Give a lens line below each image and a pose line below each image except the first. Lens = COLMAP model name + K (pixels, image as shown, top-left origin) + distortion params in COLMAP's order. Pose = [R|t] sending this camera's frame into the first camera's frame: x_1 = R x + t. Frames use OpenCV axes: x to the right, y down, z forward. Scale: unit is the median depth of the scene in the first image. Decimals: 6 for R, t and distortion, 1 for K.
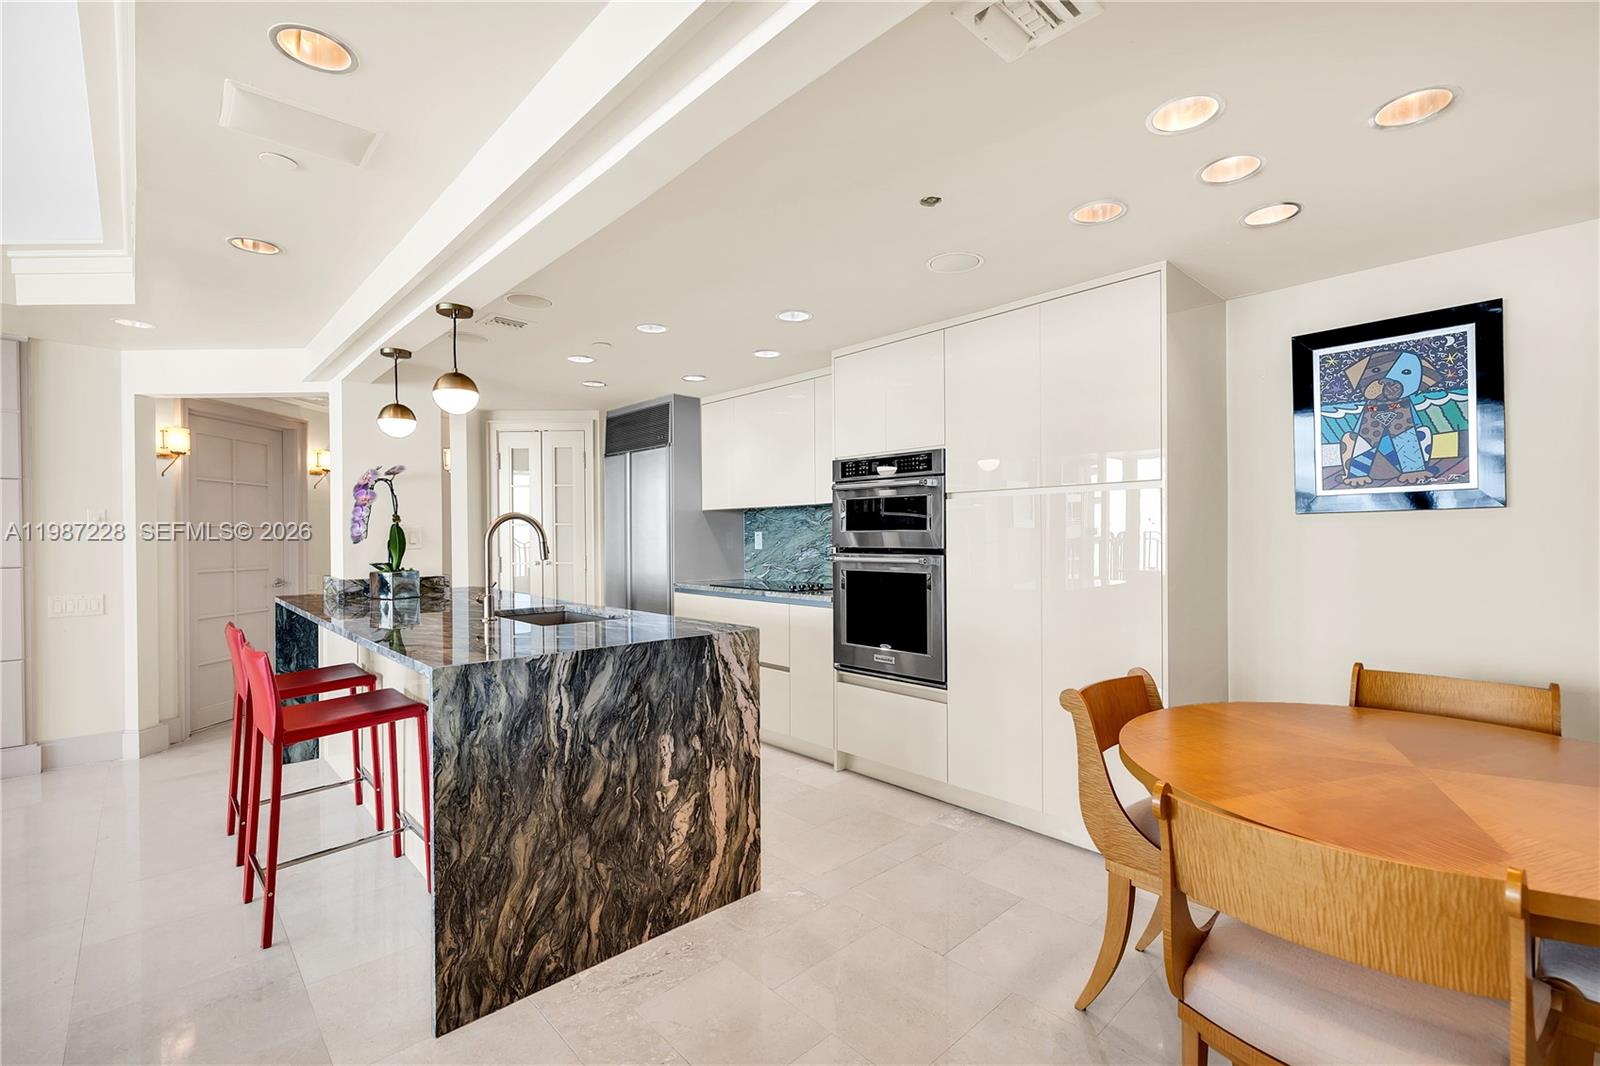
lens RADIAL K [[712.0, 0, 831.6], [0, 712.0, 539.6], [0, 0, 1]] dist [0.000091, 0.000240]
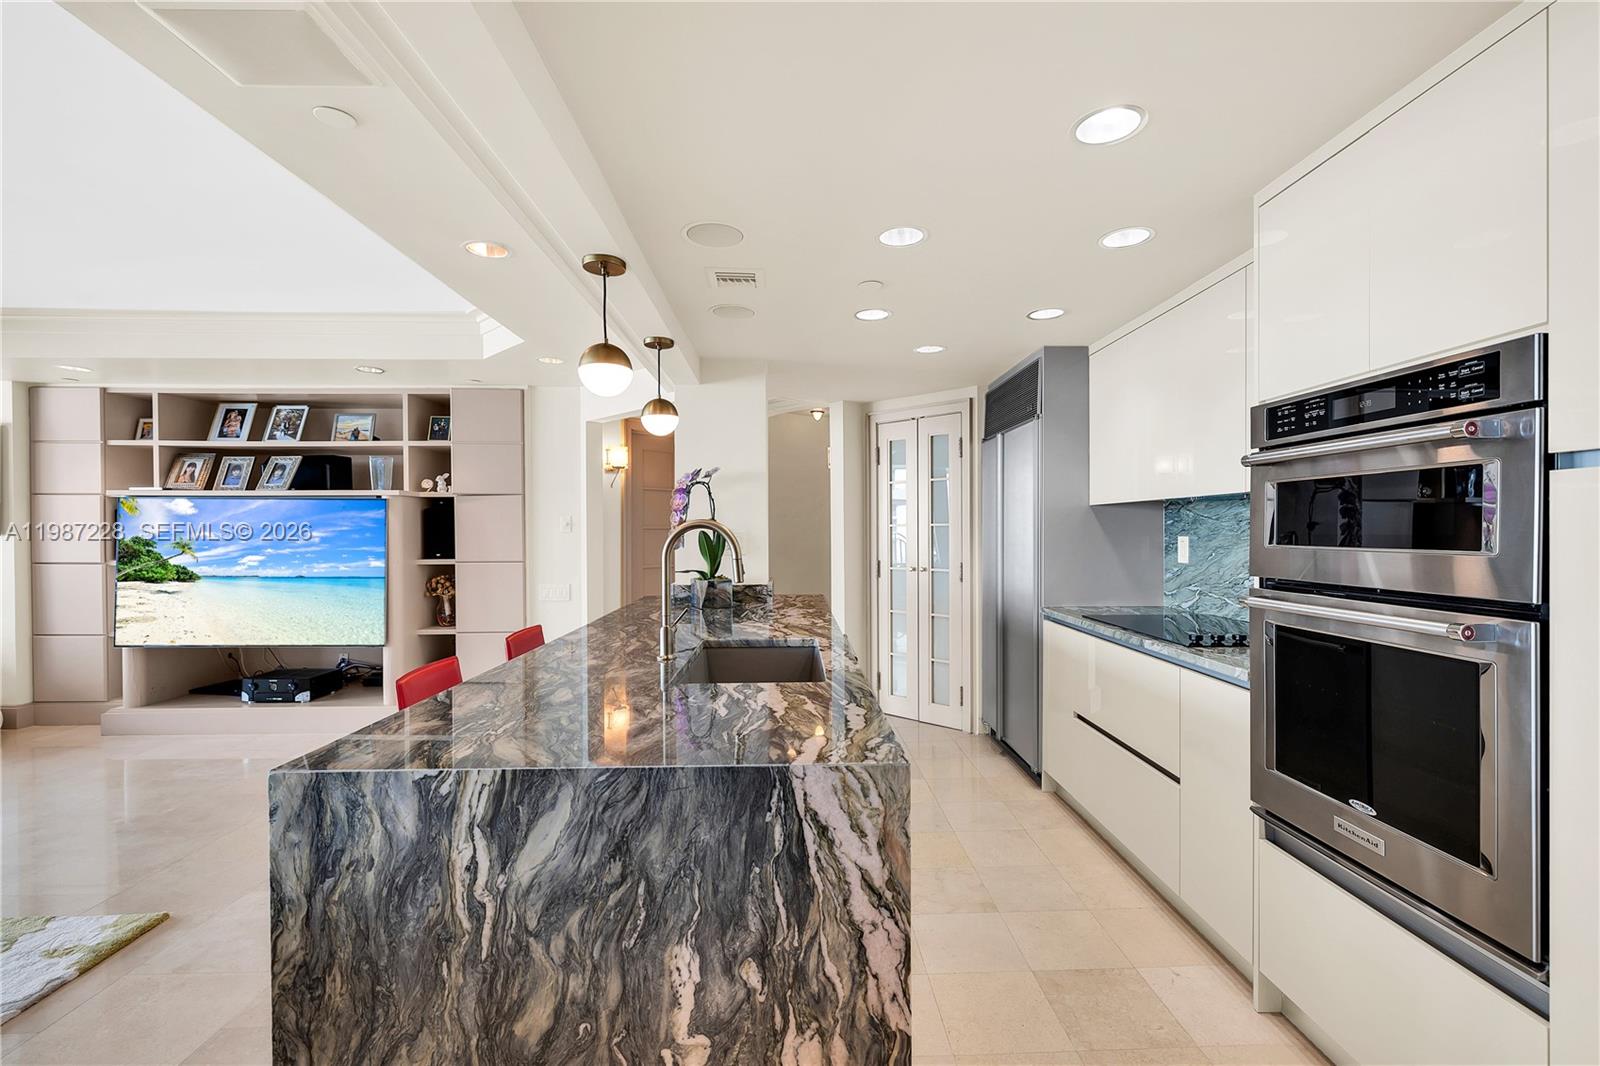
lens RADIAL K [[687.9, 0, 810.4], [0, 687.9, 535.2], [0, 0, 1]] dist [0.001639, 0.000326]
pose [[0.728460, 0.008521, -0.685035, 0.175718], [-0.004564, 0.999961, 0.007586, -0.033449], [0.685073, -0.002400, 0.728471, 0.667205]]
